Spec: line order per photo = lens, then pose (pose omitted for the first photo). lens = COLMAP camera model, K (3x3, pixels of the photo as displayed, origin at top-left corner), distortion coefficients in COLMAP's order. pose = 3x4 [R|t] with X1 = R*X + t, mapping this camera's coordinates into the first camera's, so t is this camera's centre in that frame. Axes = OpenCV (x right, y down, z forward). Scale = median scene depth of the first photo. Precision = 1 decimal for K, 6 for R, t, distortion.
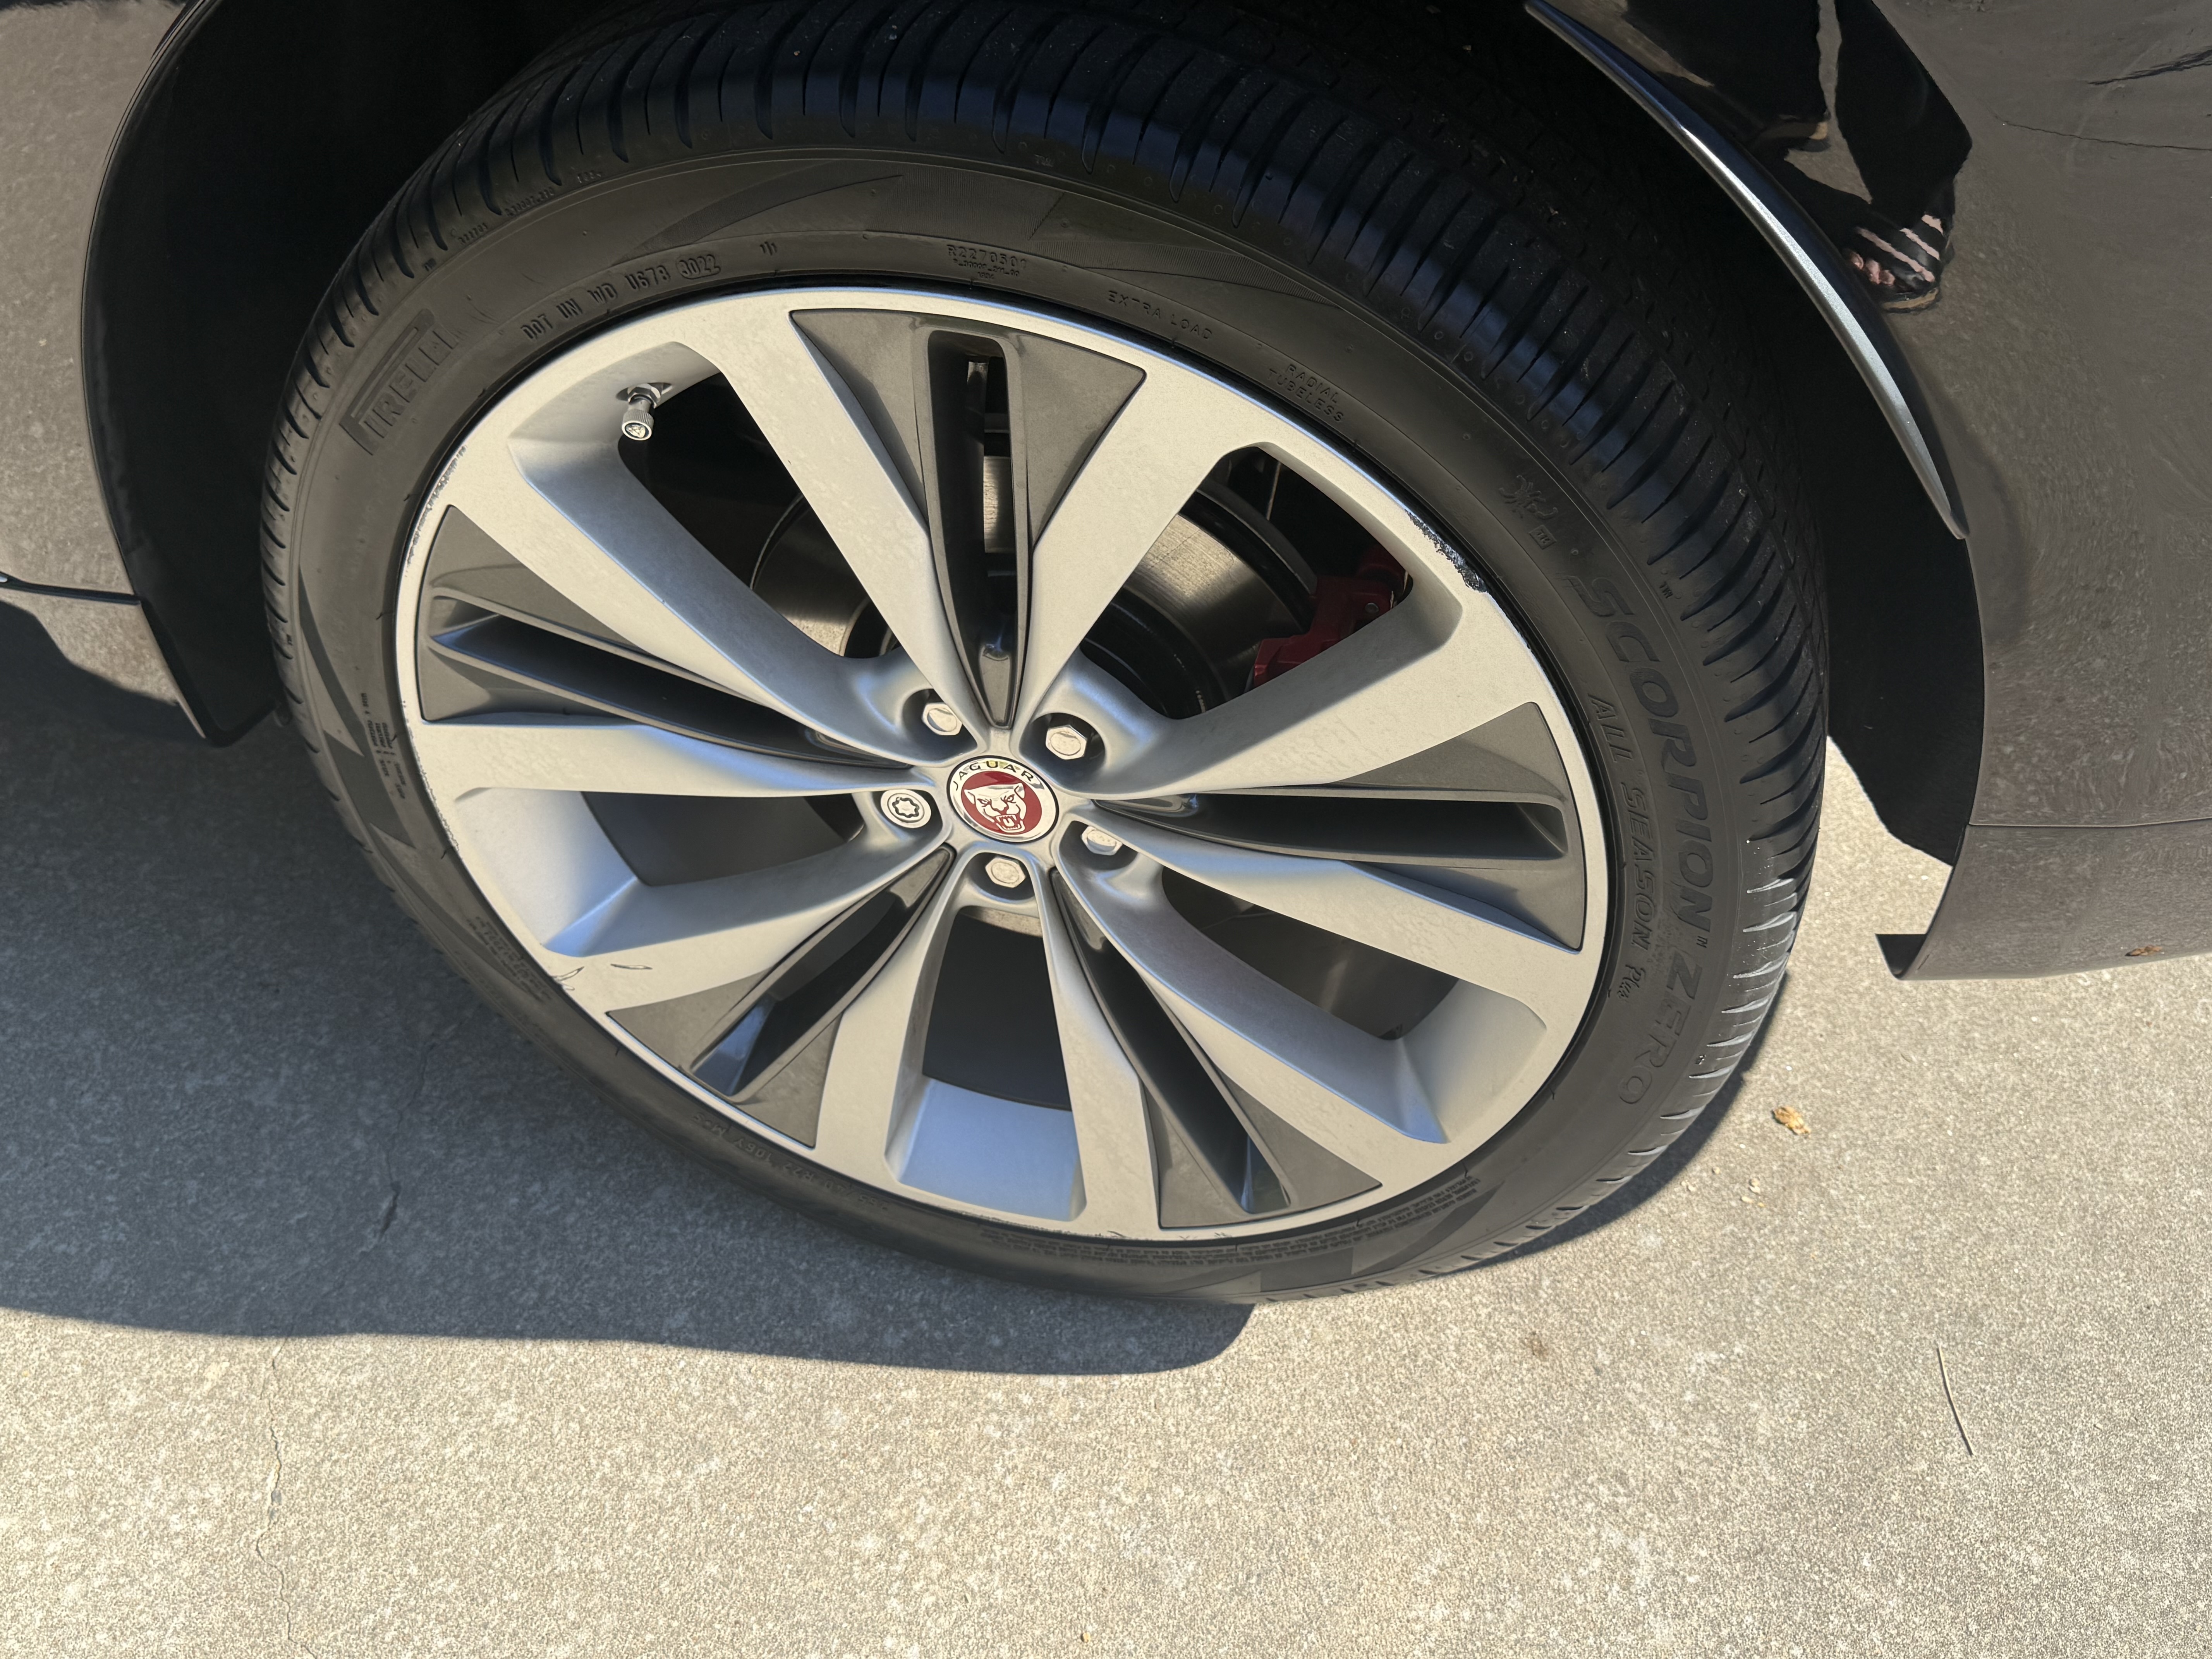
lens RADIAL K [[1996.4, 0, 1099.5], [0, 1996.4, 832.9], [0, 0, 1]] dist [0.075175, -0.026784]
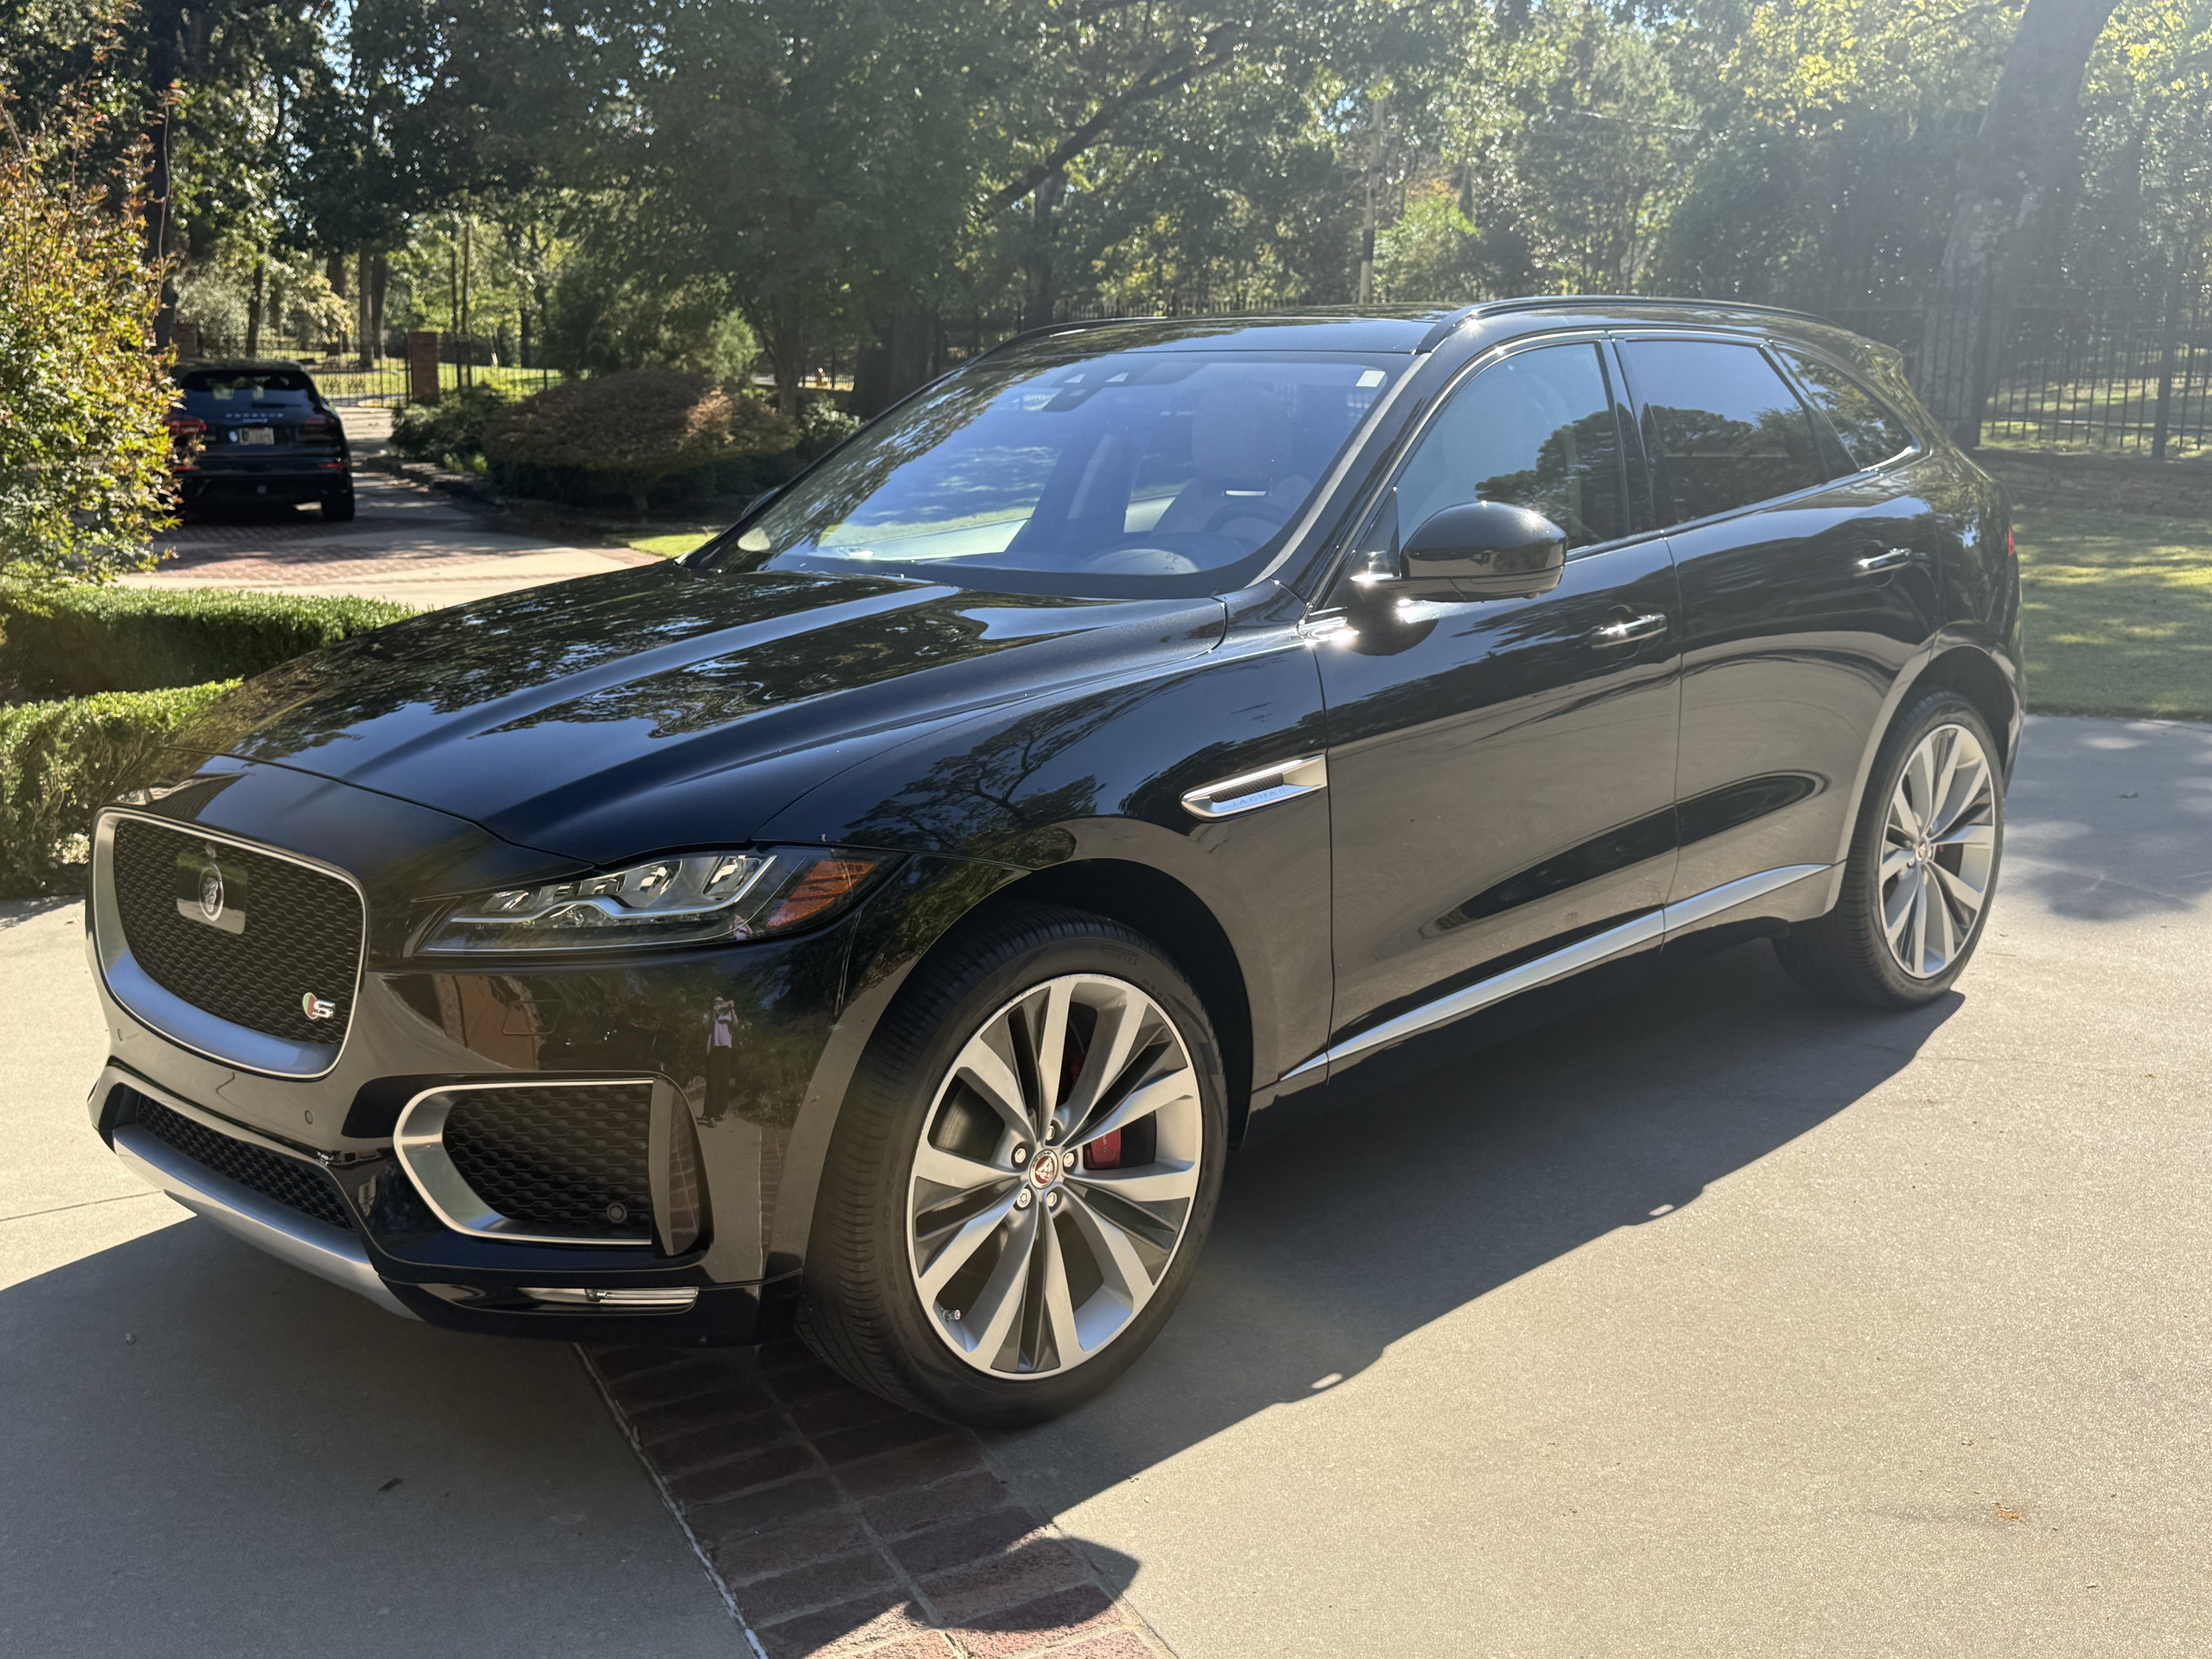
lens RADIAL K [[2266.4, 0, 1104.4], [0, 2266.4, 831.5], [0, 0, 1]] dist [-0.008340, 0.000000]
pose [[-0.217764, -0.975894, -0.014469, 0.461156], [0.975890, -0.217939, 0.011852, 0.137967], [-0.014719, -0.011539, 0.999825, -2.294848]]
